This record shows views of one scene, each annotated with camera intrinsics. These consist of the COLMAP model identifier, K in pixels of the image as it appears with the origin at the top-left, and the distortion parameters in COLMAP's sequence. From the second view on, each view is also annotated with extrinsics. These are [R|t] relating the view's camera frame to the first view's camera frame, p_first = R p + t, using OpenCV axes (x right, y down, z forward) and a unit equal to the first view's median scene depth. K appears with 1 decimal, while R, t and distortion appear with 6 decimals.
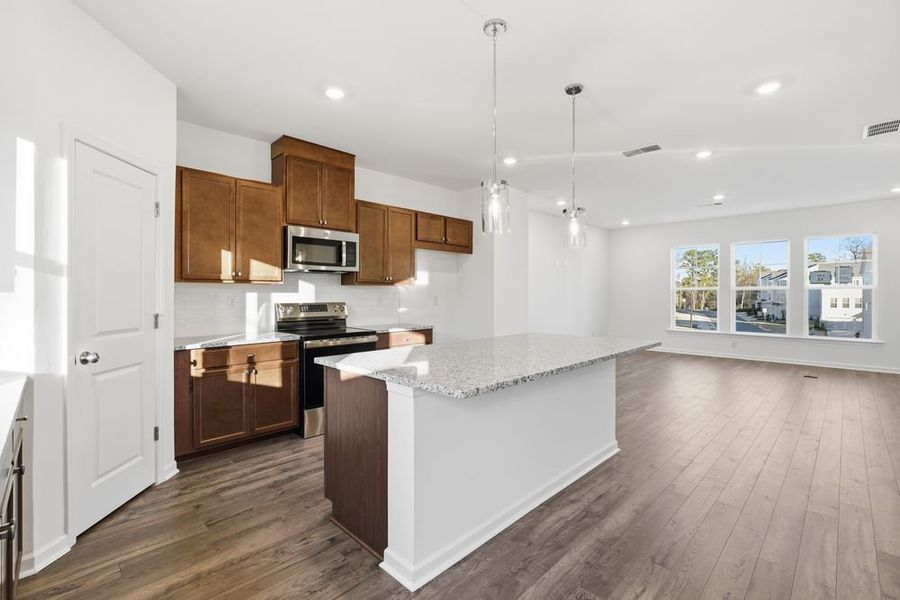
lens RADIAL K [[398.8, 0, 450.4], [0, 398.8, 298.0], [0, 0, 1]] dist [-0.013490, 0.004101]
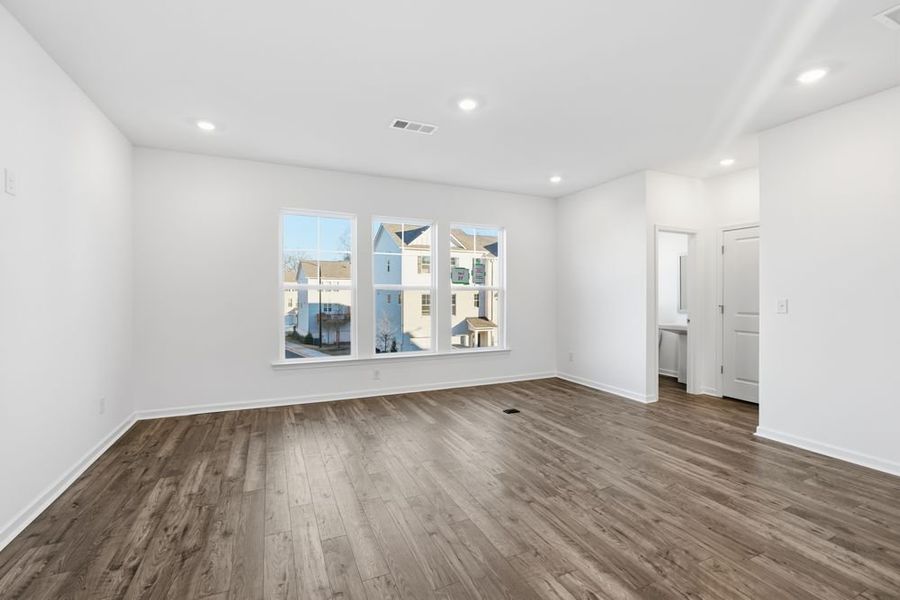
lens RADIAL K [[398.8, 0, 449.9], [0, 398.8, 297.9], [0, 0, 1]] dist [-0.013490, 0.004101]
pose [[0.354390, -0.003716, 0.935090, 0.170292], [0.007739, 0.999970, 0.001040, -0.008489], [-0.935066, 0.006868, 0.354408, 0.741336]]
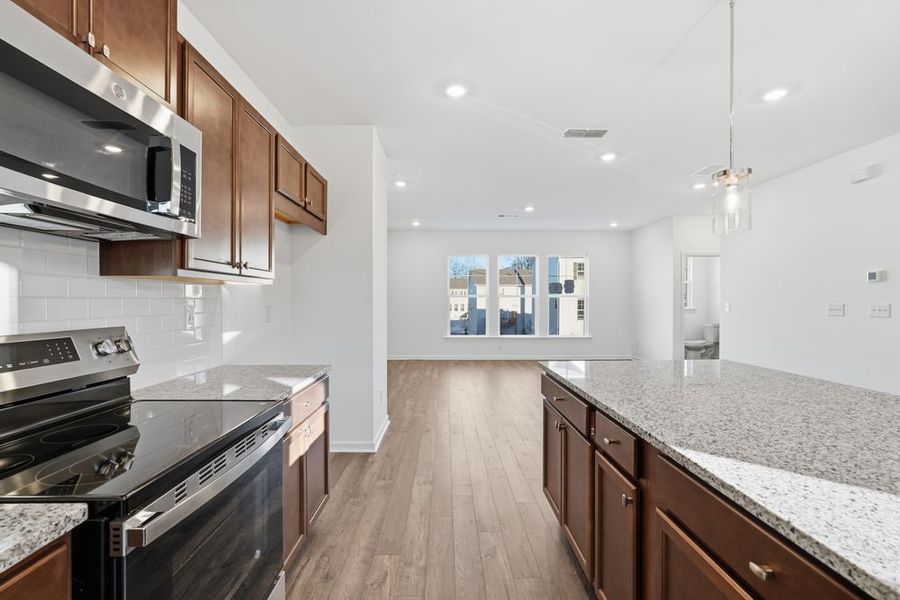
lens RADIAL K [[398.8, 0, 446.9], [0, 398.8, 303.5], [0, 0, 1]] dist [-0.013490, 0.004101]
pose [[0.706661, -0.002772, 0.707547, -0.195662], [0.005332, 0.999985, -0.001408, -0.004032], [-0.707532, 0.004767, 0.706665, 0.360961]]
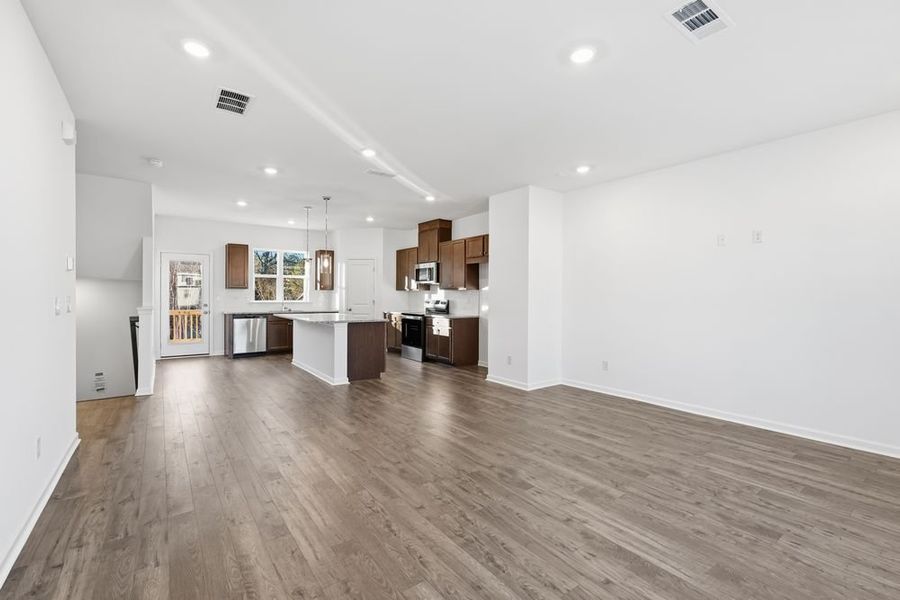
lens RADIAL K [[398.8, 0, 452.5], [0, 398.8, 298.5], [0, 0, 1]] dist [-0.013490, 0.004101]
pose [[-0.150276, 0.011053, -0.988582, 0.960287], [-0.014089, 0.999812, 0.013320, -0.012010], [0.988544, 0.015930, -0.150092, 0.821821]]
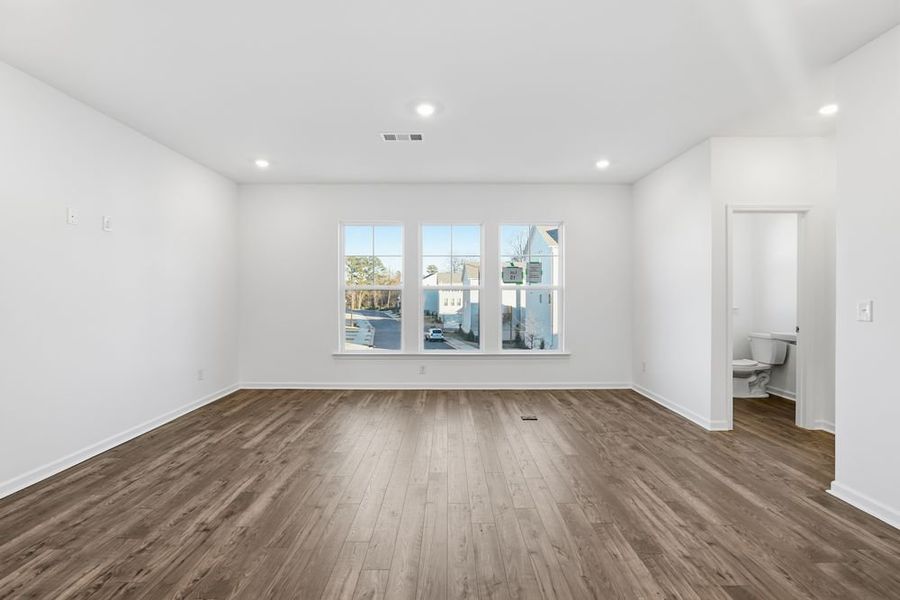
lens RADIAL K [[398.8, 0, 446.4], [0, 398.8, 296.5], [0, 0, 1]] dist [-0.013490, 0.004101]
pose [[0.710244, -0.000624, 0.703955, 0.289466], [0.005435, 0.999975, -0.004598, -0.006970], [-0.703935, 0.007091, 0.710229, 0.538024]]
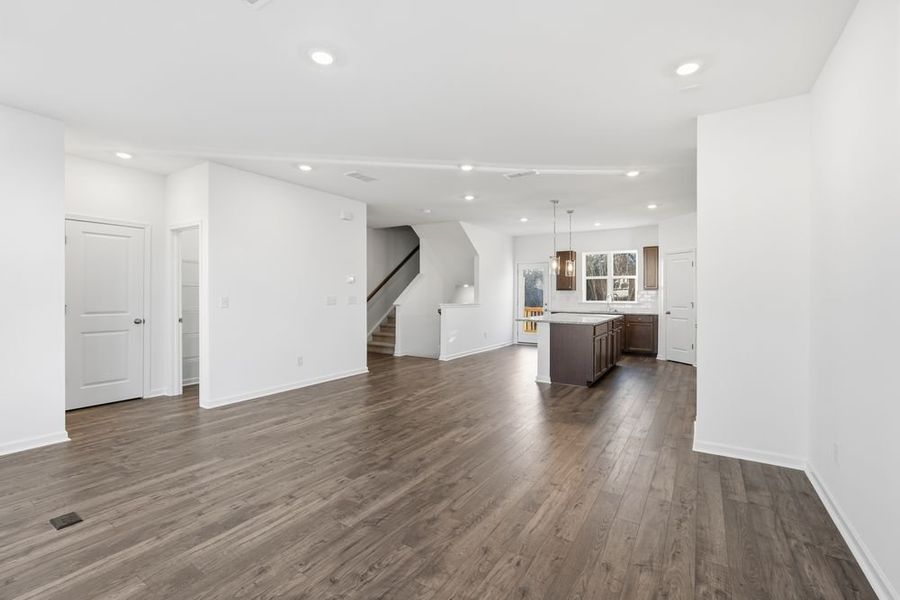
lens RADIAL K [[398.8, 0, 449.2], [0, 398.8, 298.1], [0, 0, 1]] dist [-0.013490, 0.004101]
pose [[-0.977309, 0.001273, -0.211816, 0.558917], [-0.003184, 0.999781, 0.020699, -0.015994], [0.211795, 0.020903, -0.977090, 1.252604]]
